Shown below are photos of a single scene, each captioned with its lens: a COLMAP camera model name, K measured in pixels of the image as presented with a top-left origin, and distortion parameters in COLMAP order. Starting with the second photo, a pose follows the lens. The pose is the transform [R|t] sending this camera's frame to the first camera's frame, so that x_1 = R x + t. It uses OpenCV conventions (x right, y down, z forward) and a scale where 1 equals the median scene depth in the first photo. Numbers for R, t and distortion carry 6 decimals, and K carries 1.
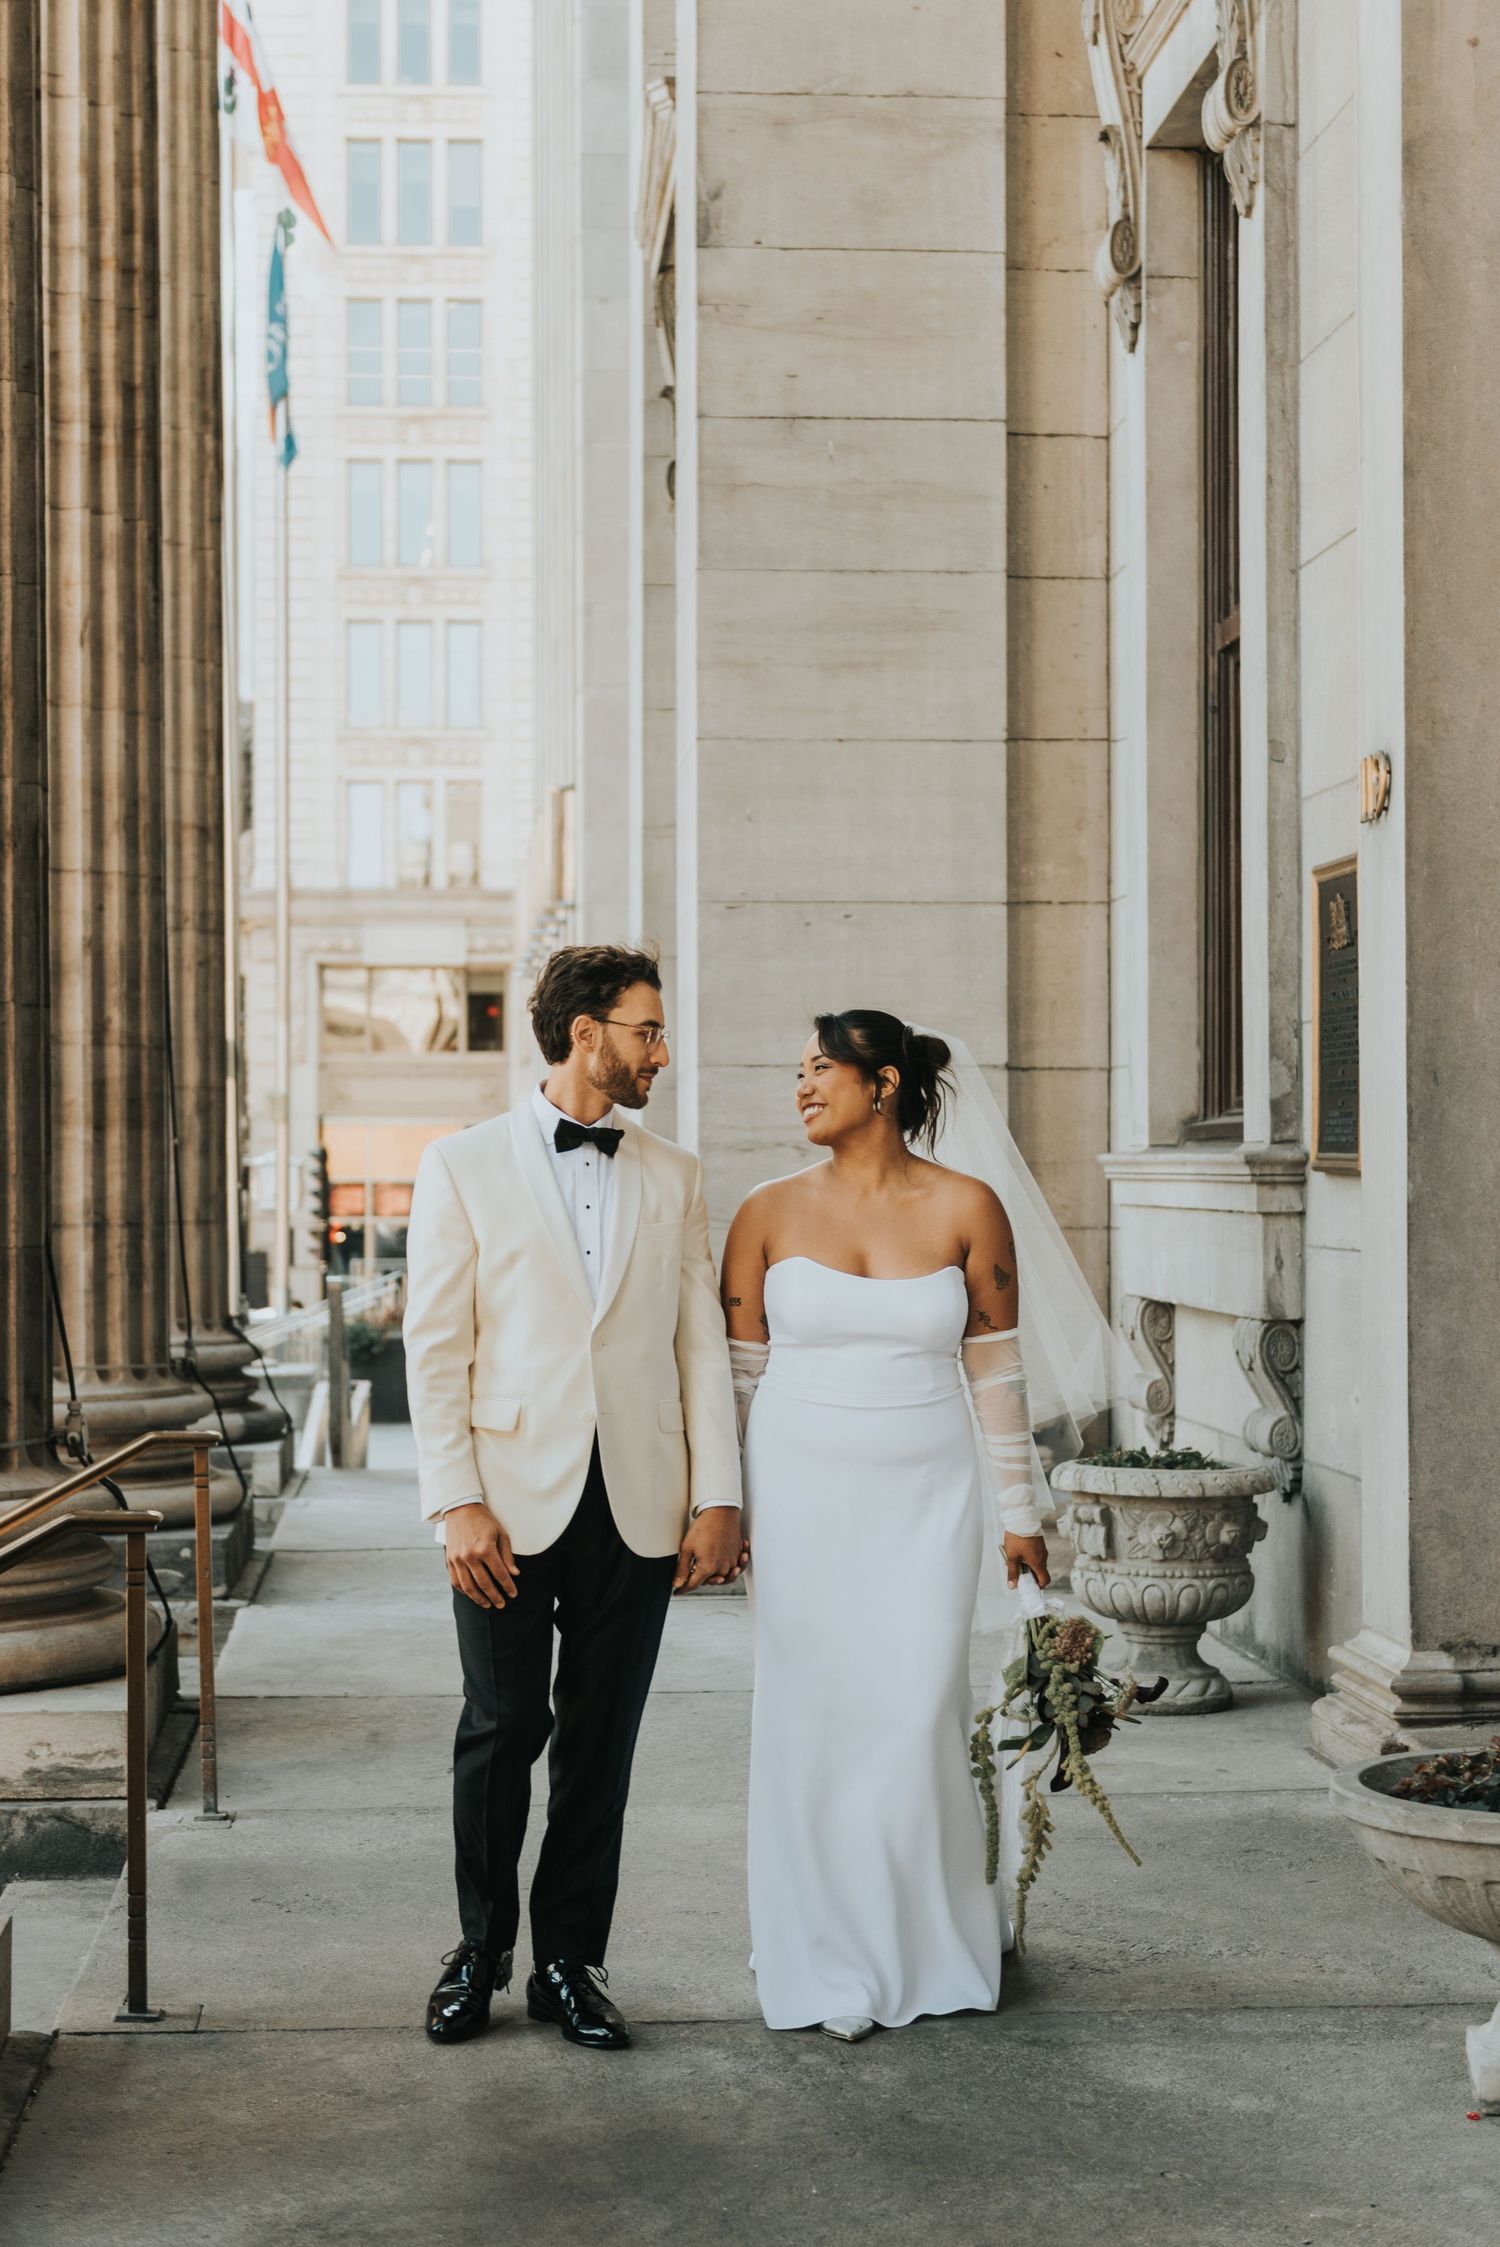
lens RADIAL K [[3350.0, 0, 750.0], [0, 3350.0, 1123.5], [0, 0, 1]] dist [0.028550, 0.050078]
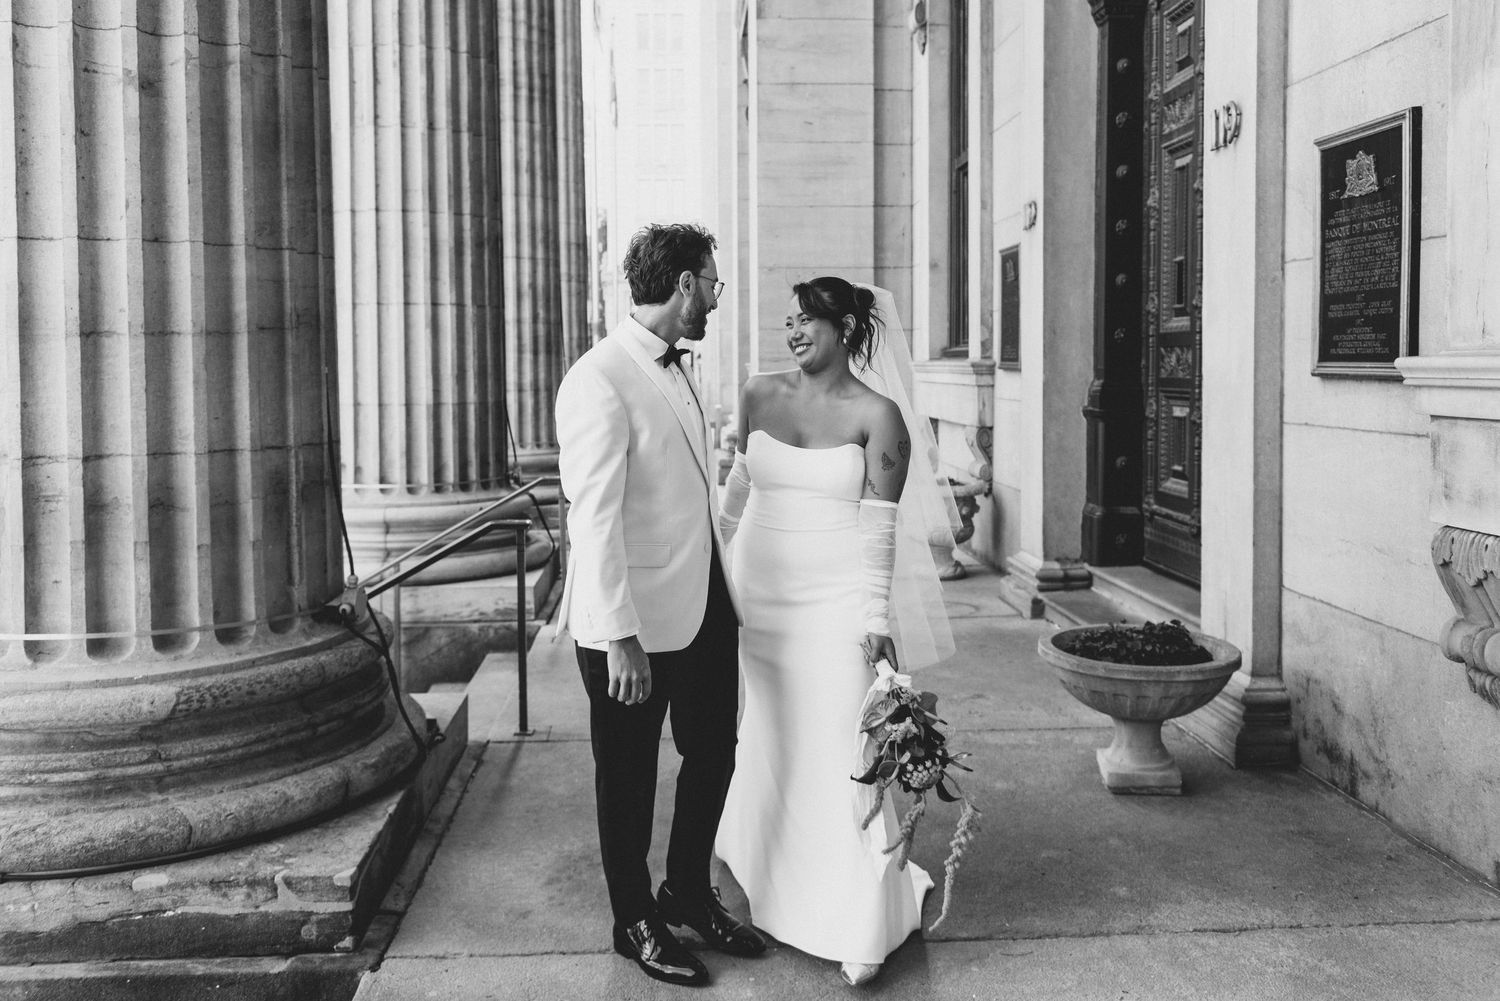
lens RADIAL K [[1125.2, 0, 747.3], [0, 1125.2, 424.0], [0, 0, 1]] dist [-0.004684, -0.001397]
pose [[0.999671, -0.003451, -0.025420, -0.002122], [0.005115, 0.997827, 0.065687, -0.001503], [0.025138, -0.065795, 0.997516, 0.130617]]
